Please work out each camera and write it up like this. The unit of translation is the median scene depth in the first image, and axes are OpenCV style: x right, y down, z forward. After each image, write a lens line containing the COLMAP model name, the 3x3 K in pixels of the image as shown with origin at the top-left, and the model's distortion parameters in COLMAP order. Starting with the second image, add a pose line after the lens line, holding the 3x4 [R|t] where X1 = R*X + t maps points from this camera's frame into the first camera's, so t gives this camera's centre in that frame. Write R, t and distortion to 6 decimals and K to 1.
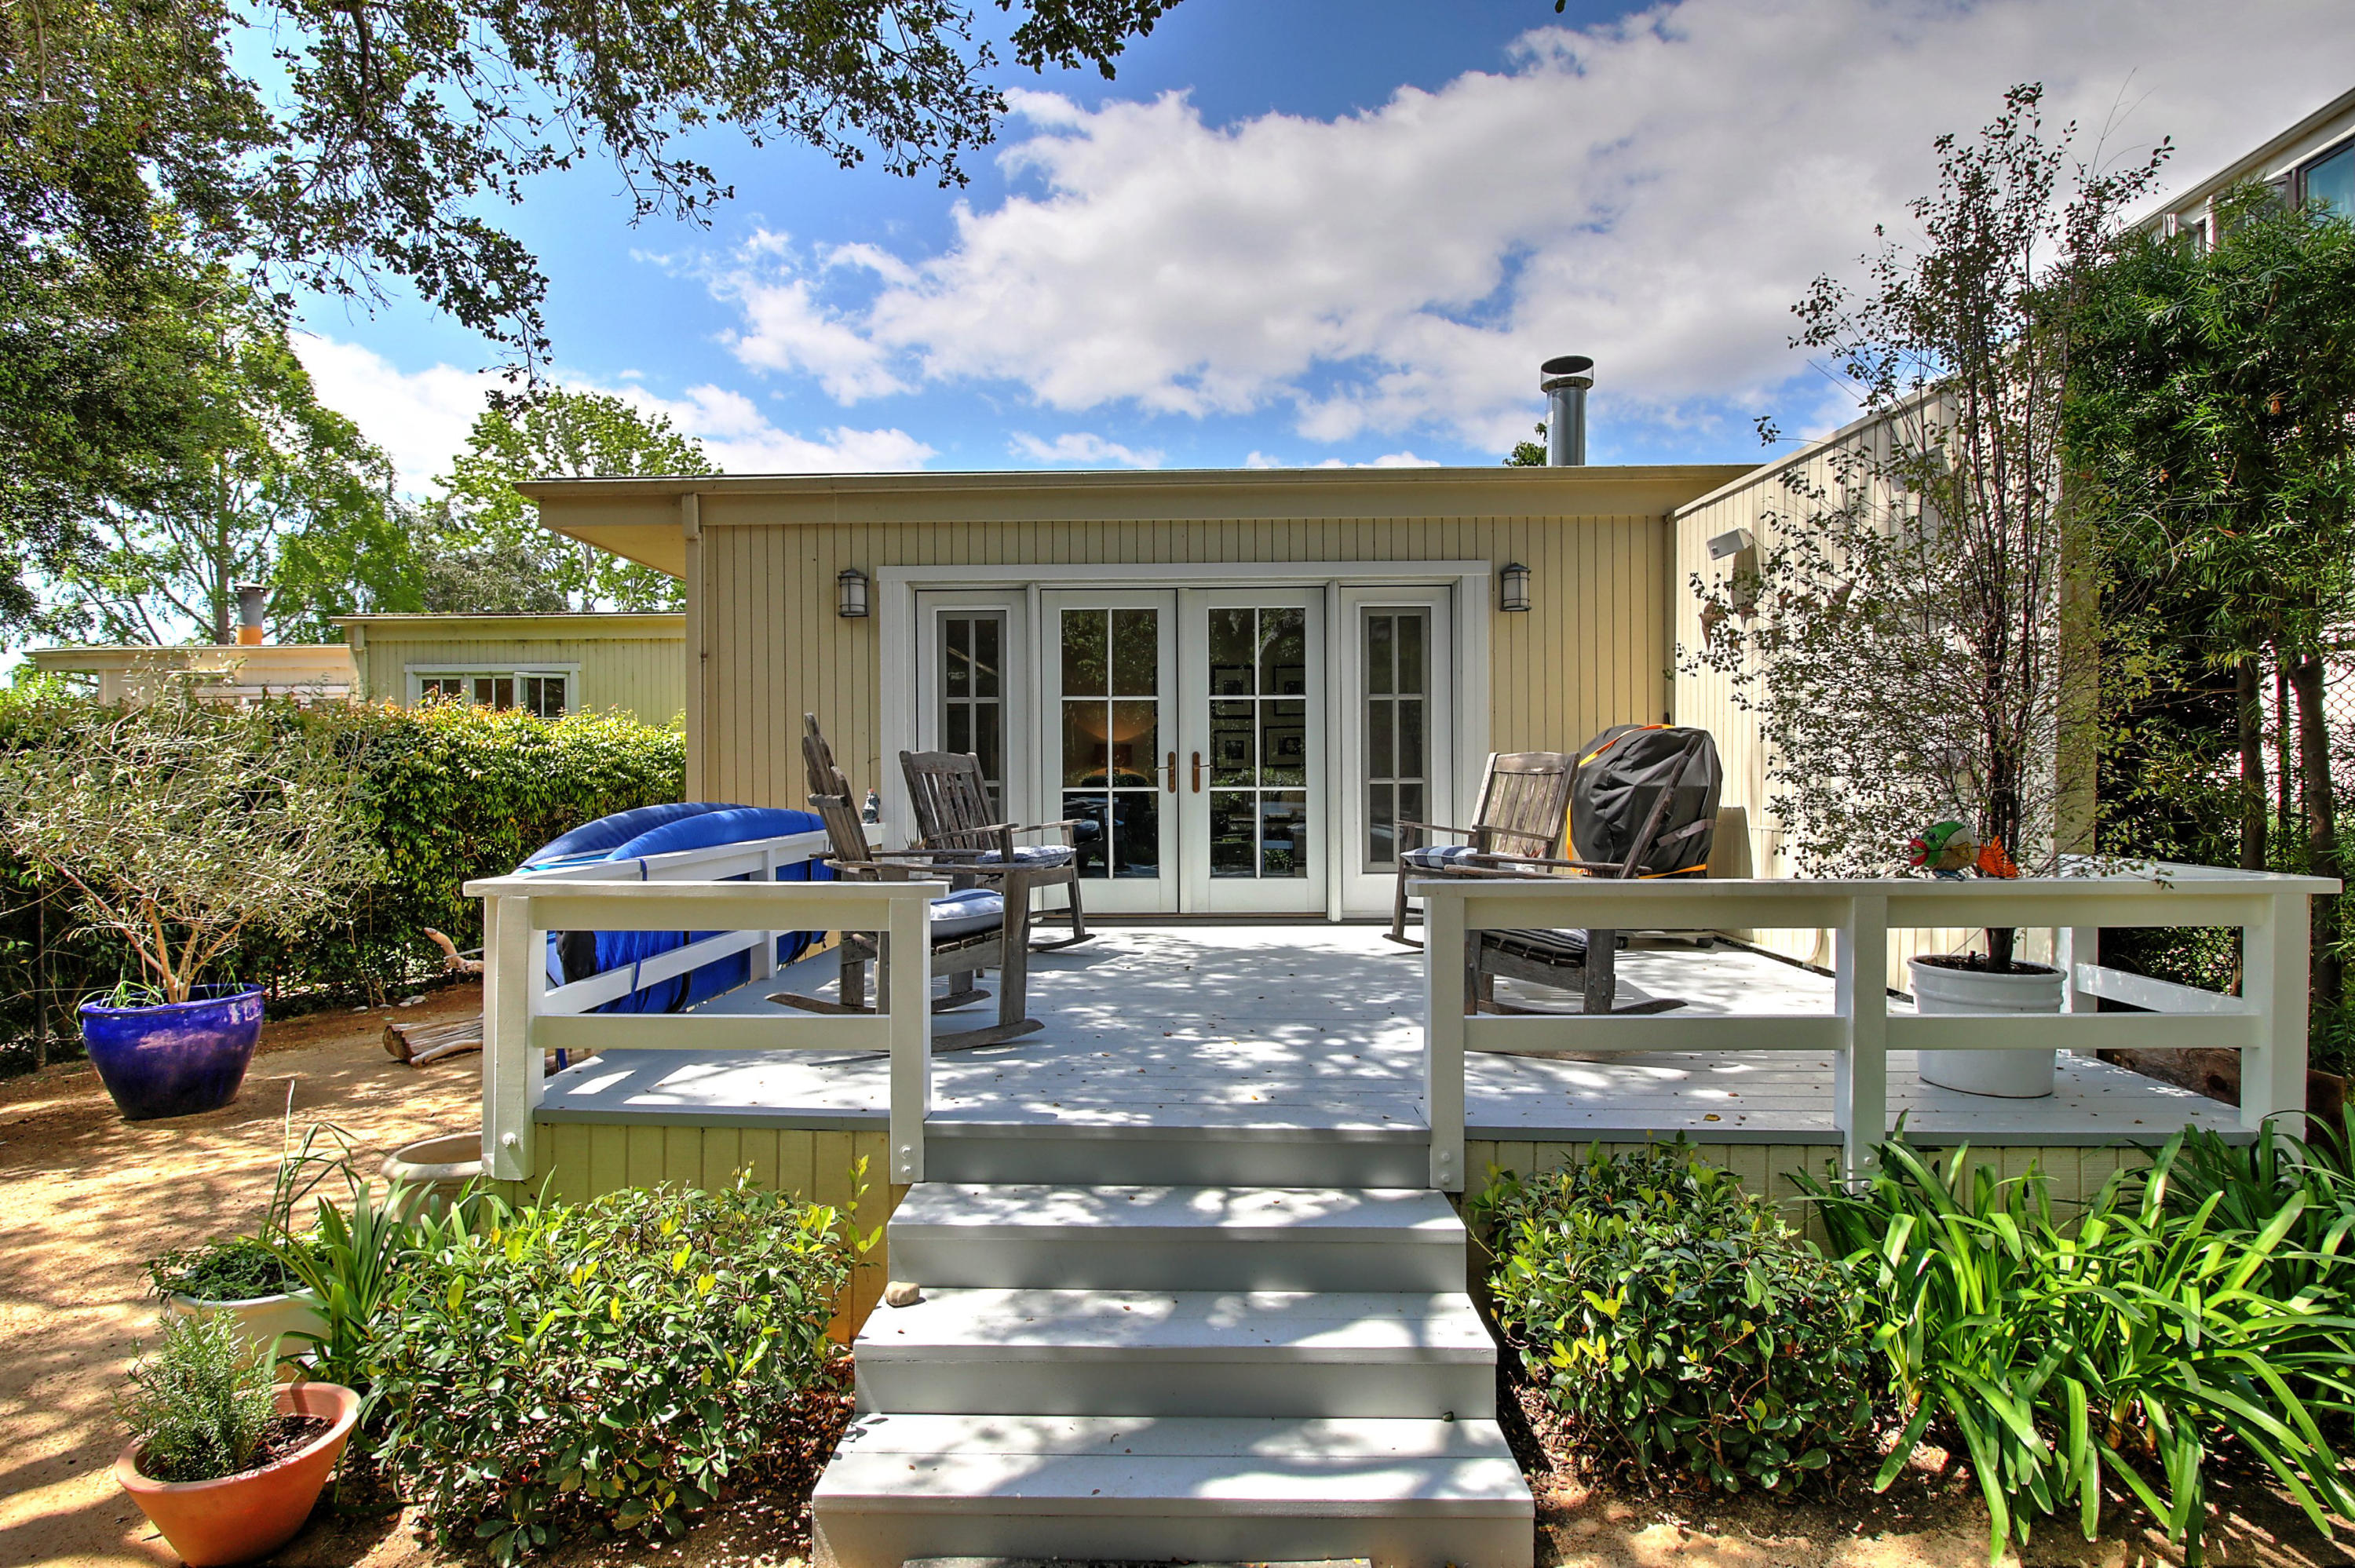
lens RADIAL K [[1163.2, 0, 1177.5], [0, 1163.2, 784.0], [0, 0, 1]] dist [-0.003648, -0.000801]
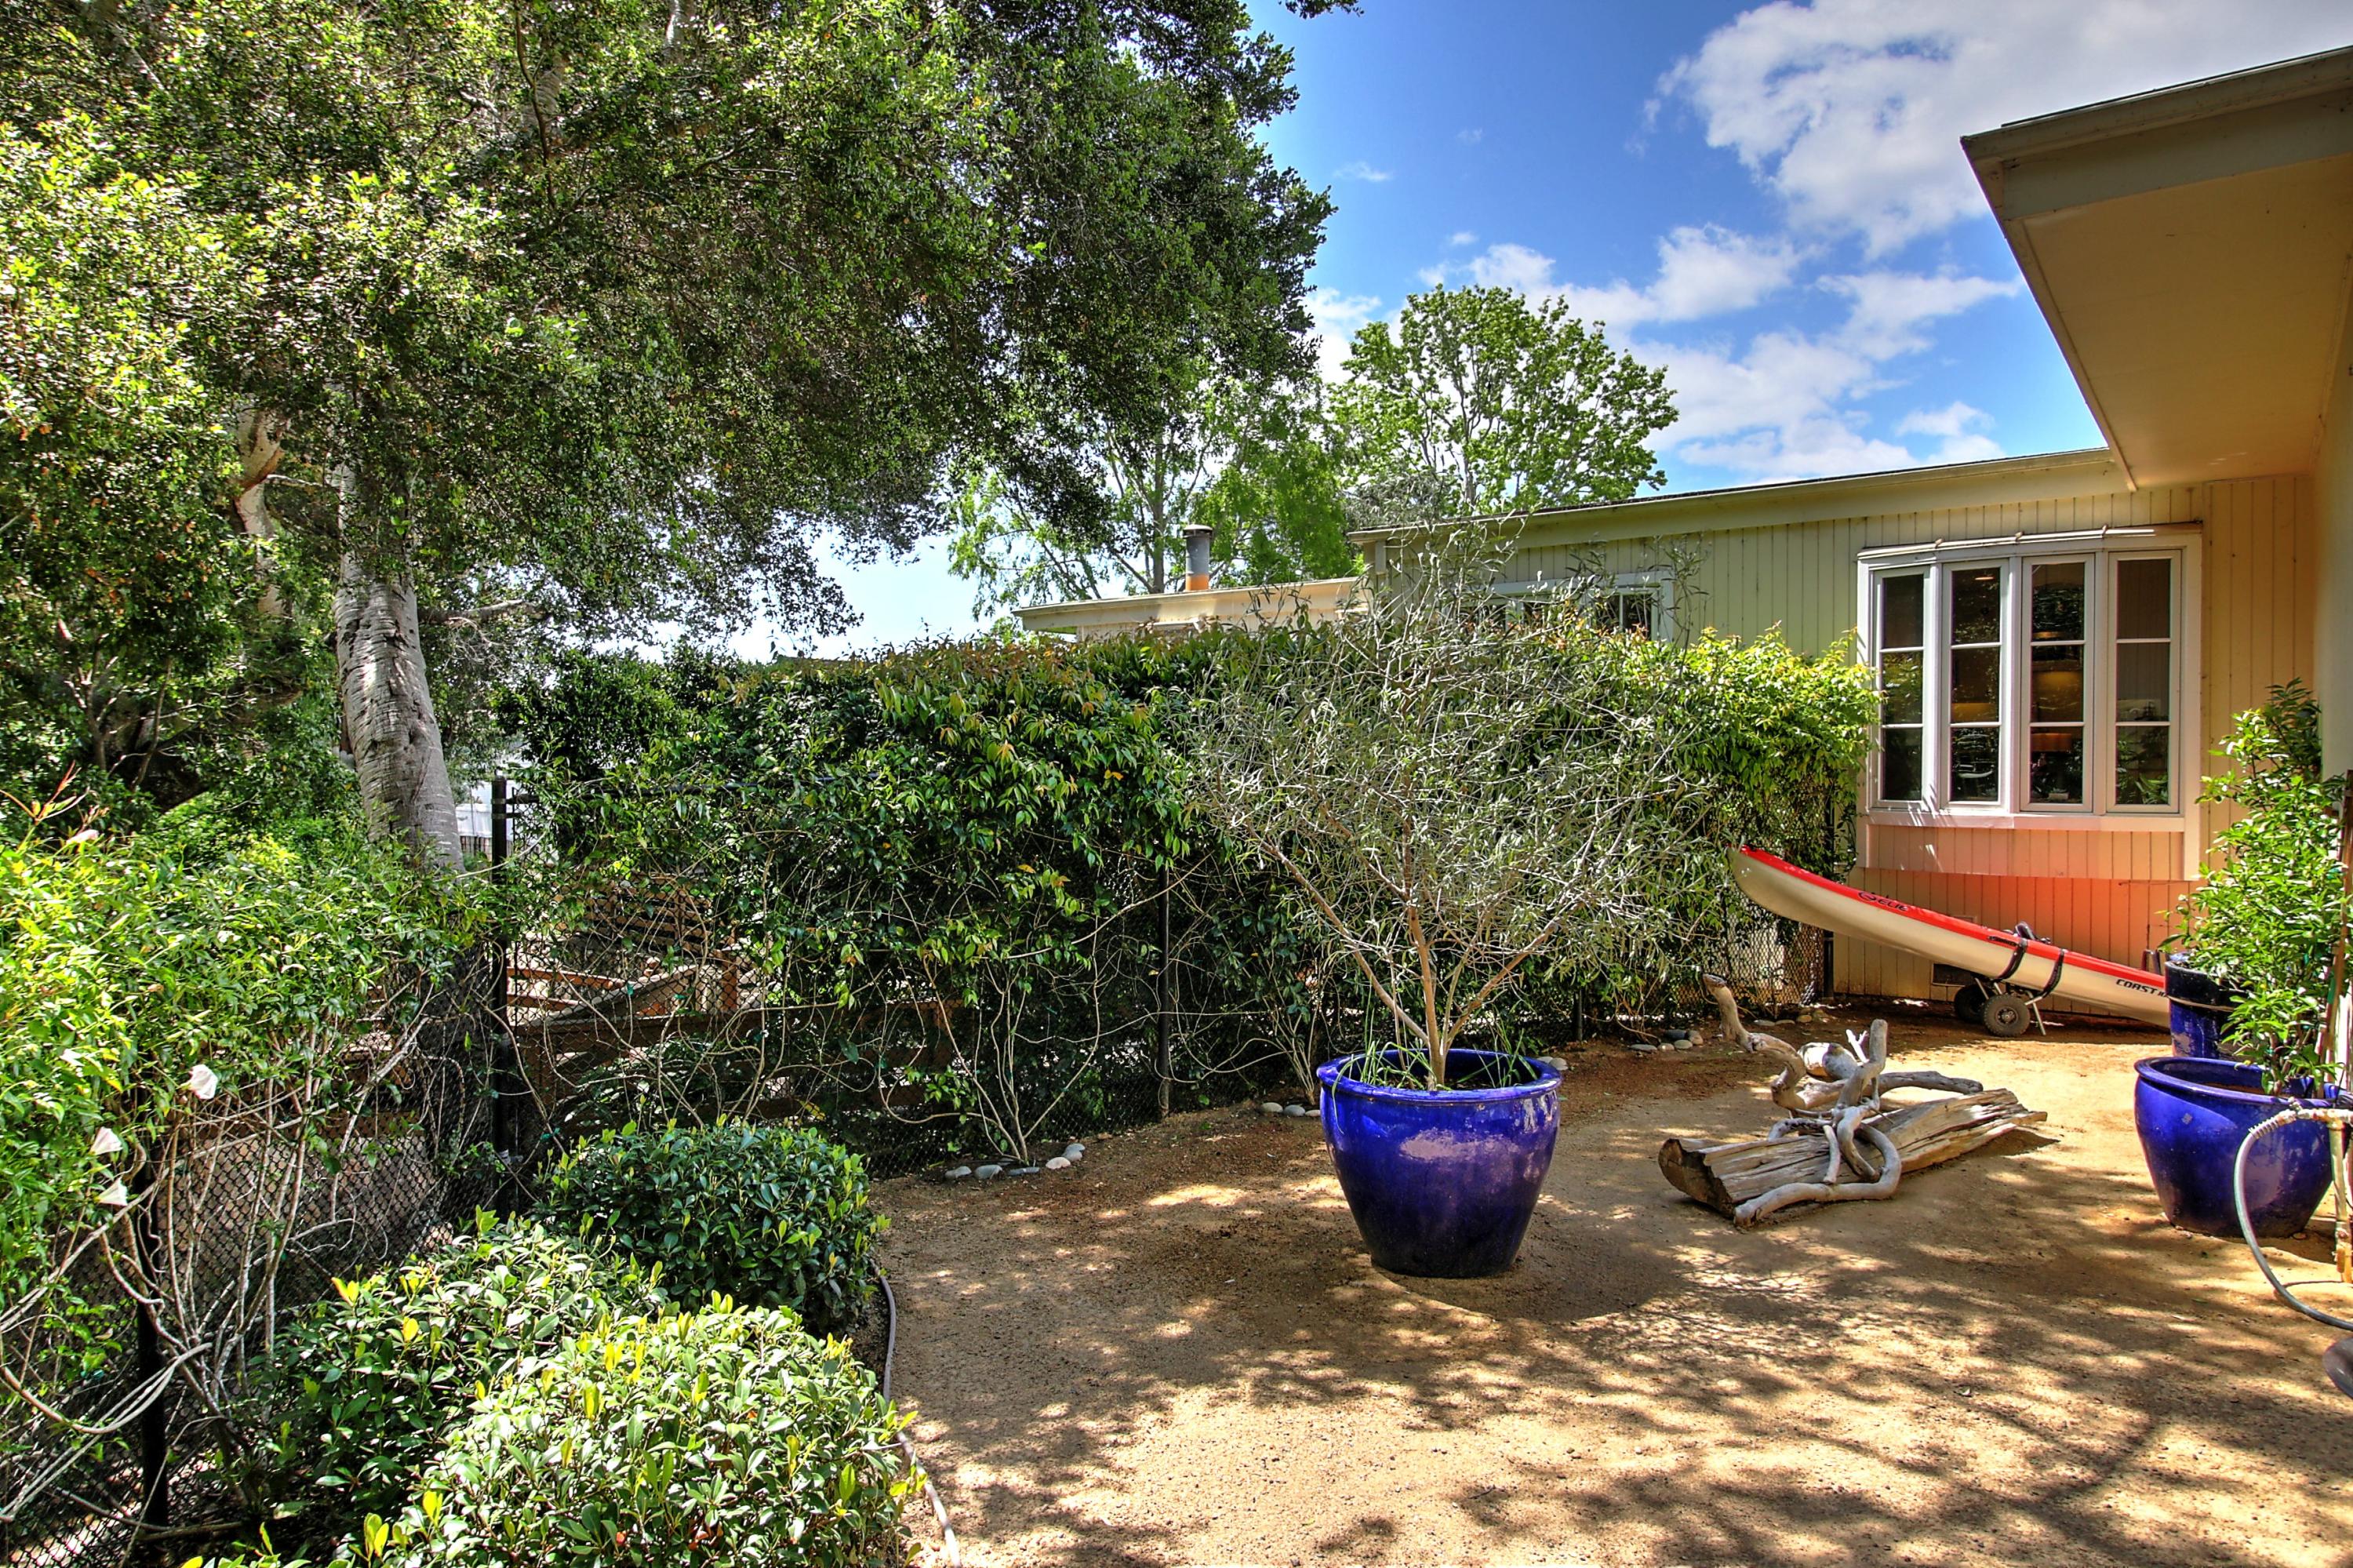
lens RADIAL K [[1431.1, 0, 1176.5], [0, 1431.1, 784.0], [0, 0, 1]] dist [-0.038476, -0.000983]
pose [[0.819445, 0.013780, -0.572993, -0.470277], [-0.008889, 0.999896, 0.011335, 0.022369], [0.573089, -0.004195, 0.819482, 0.265934]]
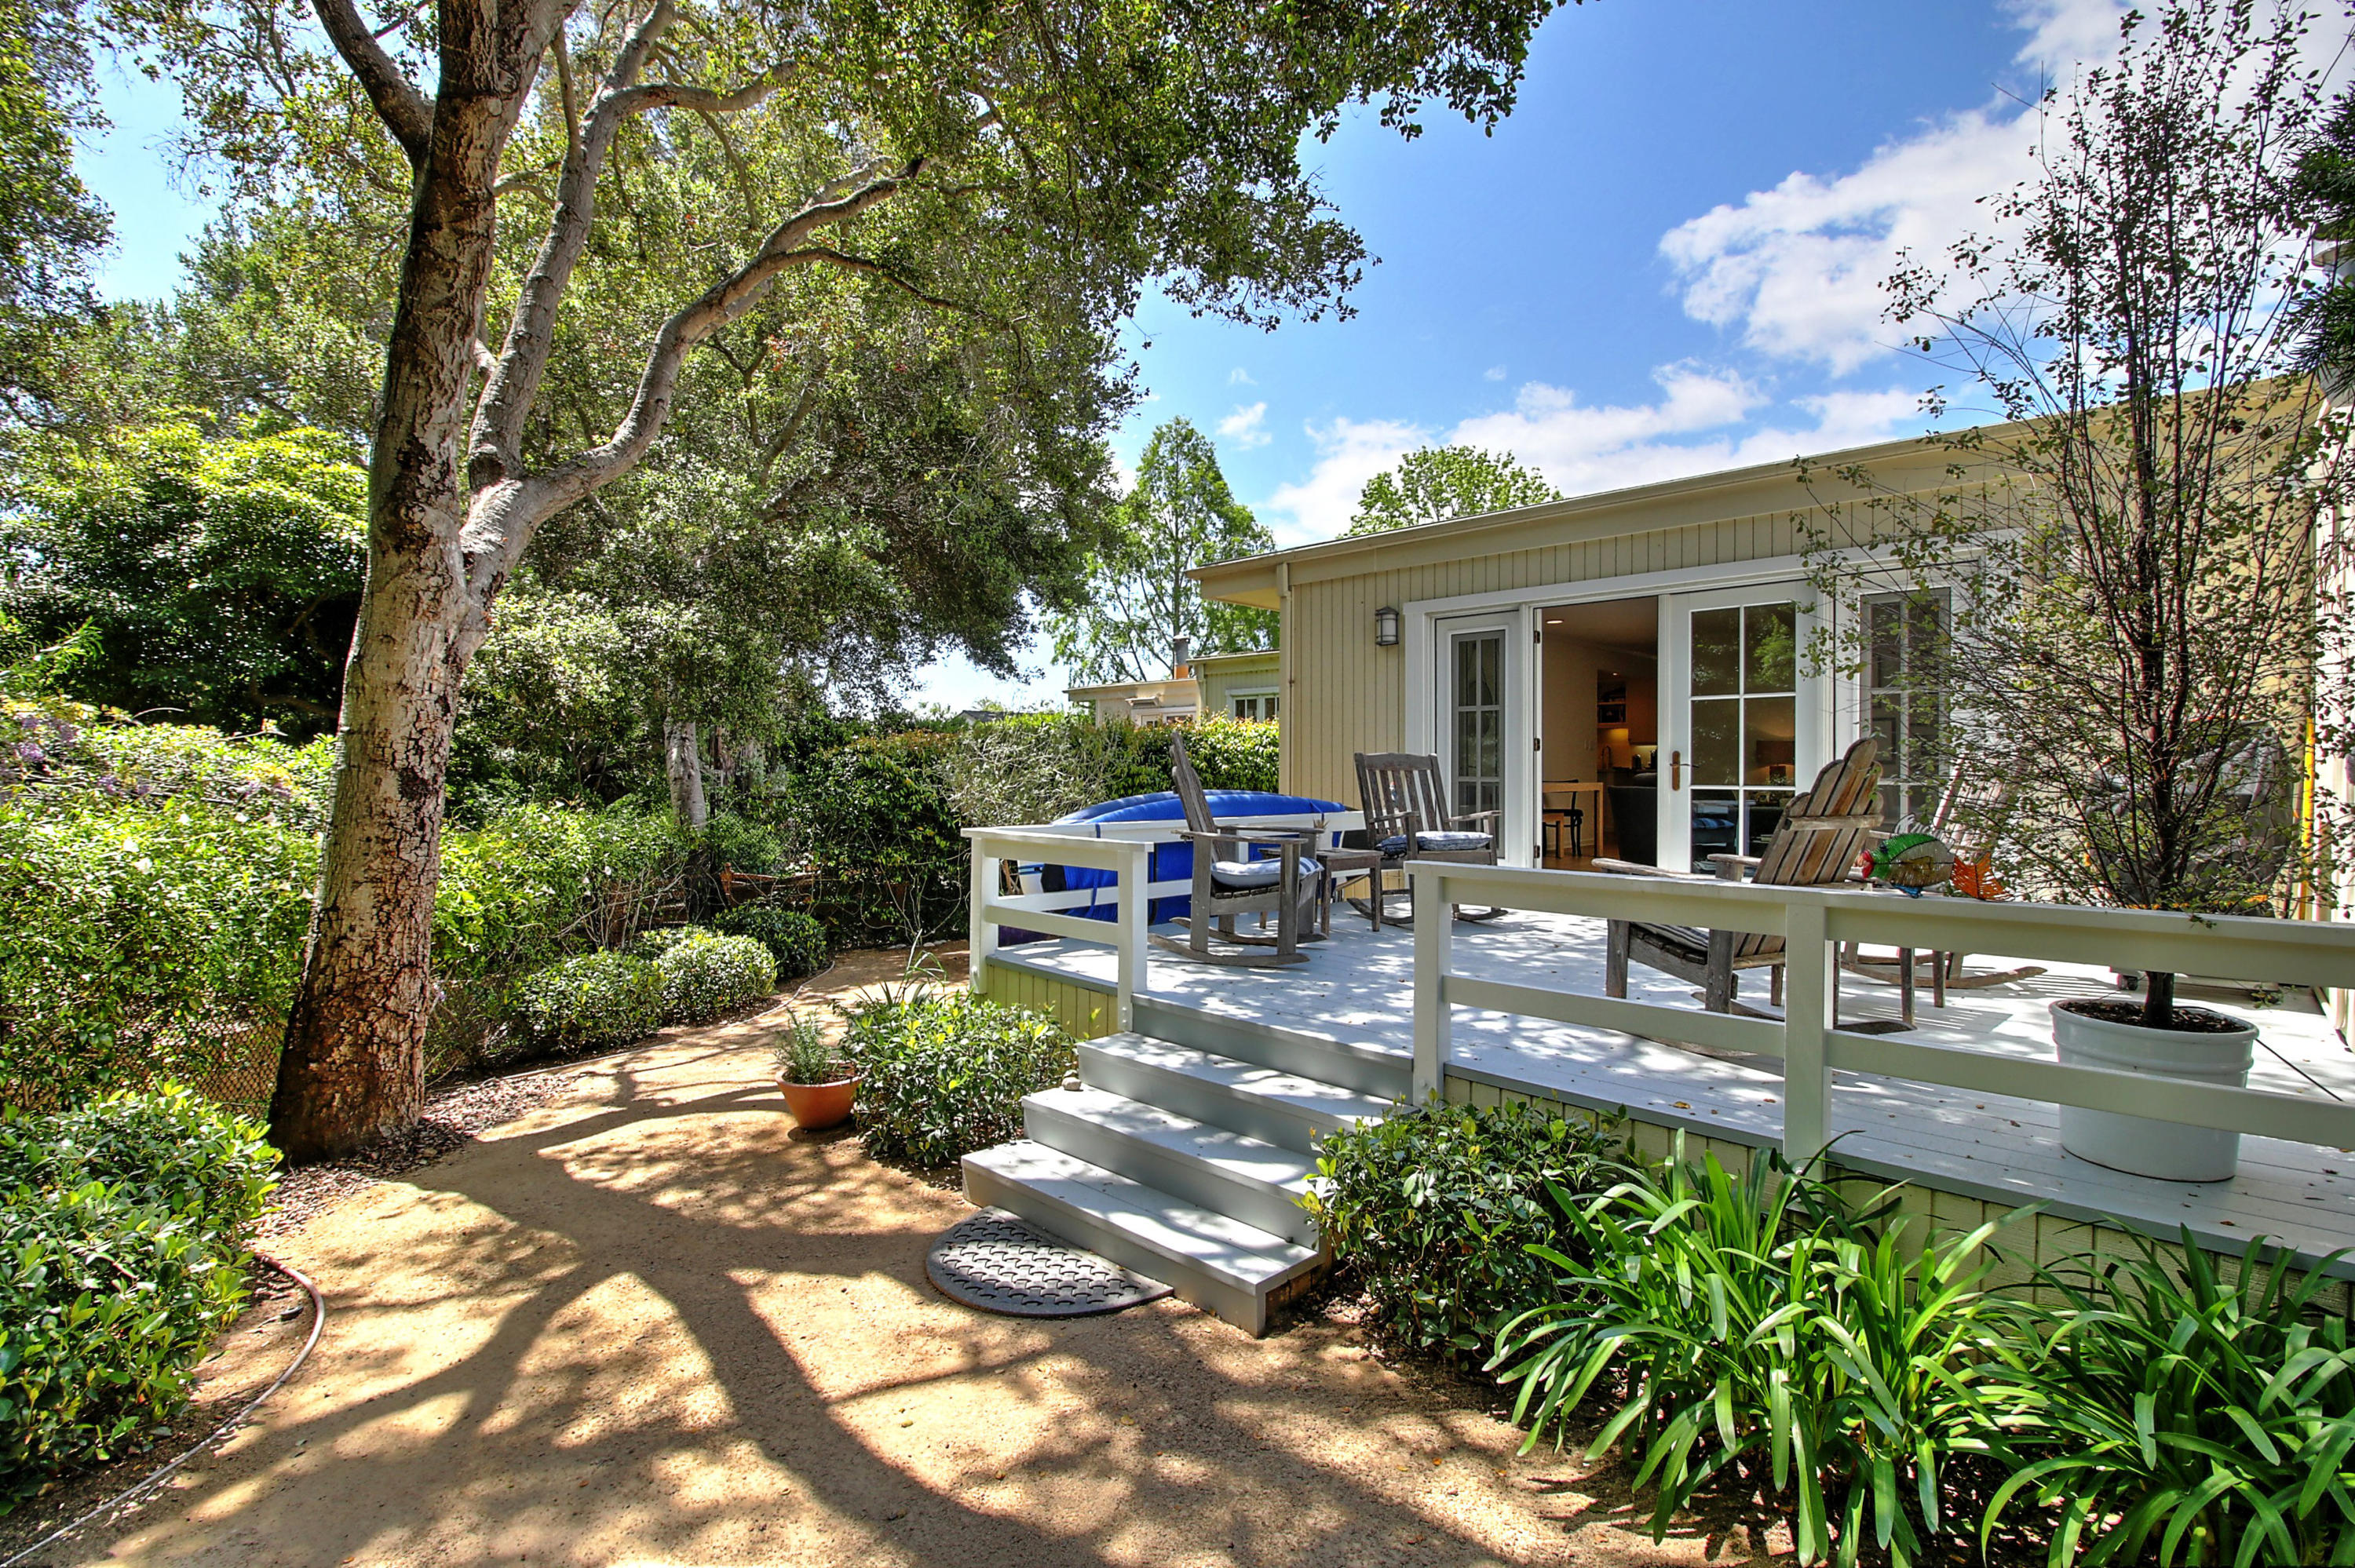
lens RADIAL K [[1105.9, 0, 1177.5], [0, 1105.9, 784.0], [0, 0, 1]] dist [0.000310, -0.000113]
pose [[0.721267, 0.014926, -0.692496, 0.385828], [-0.011325, 0.999888, 0.009757, -0.003359], [0.692564, 0.000805, 0.721356, -0.016431]]
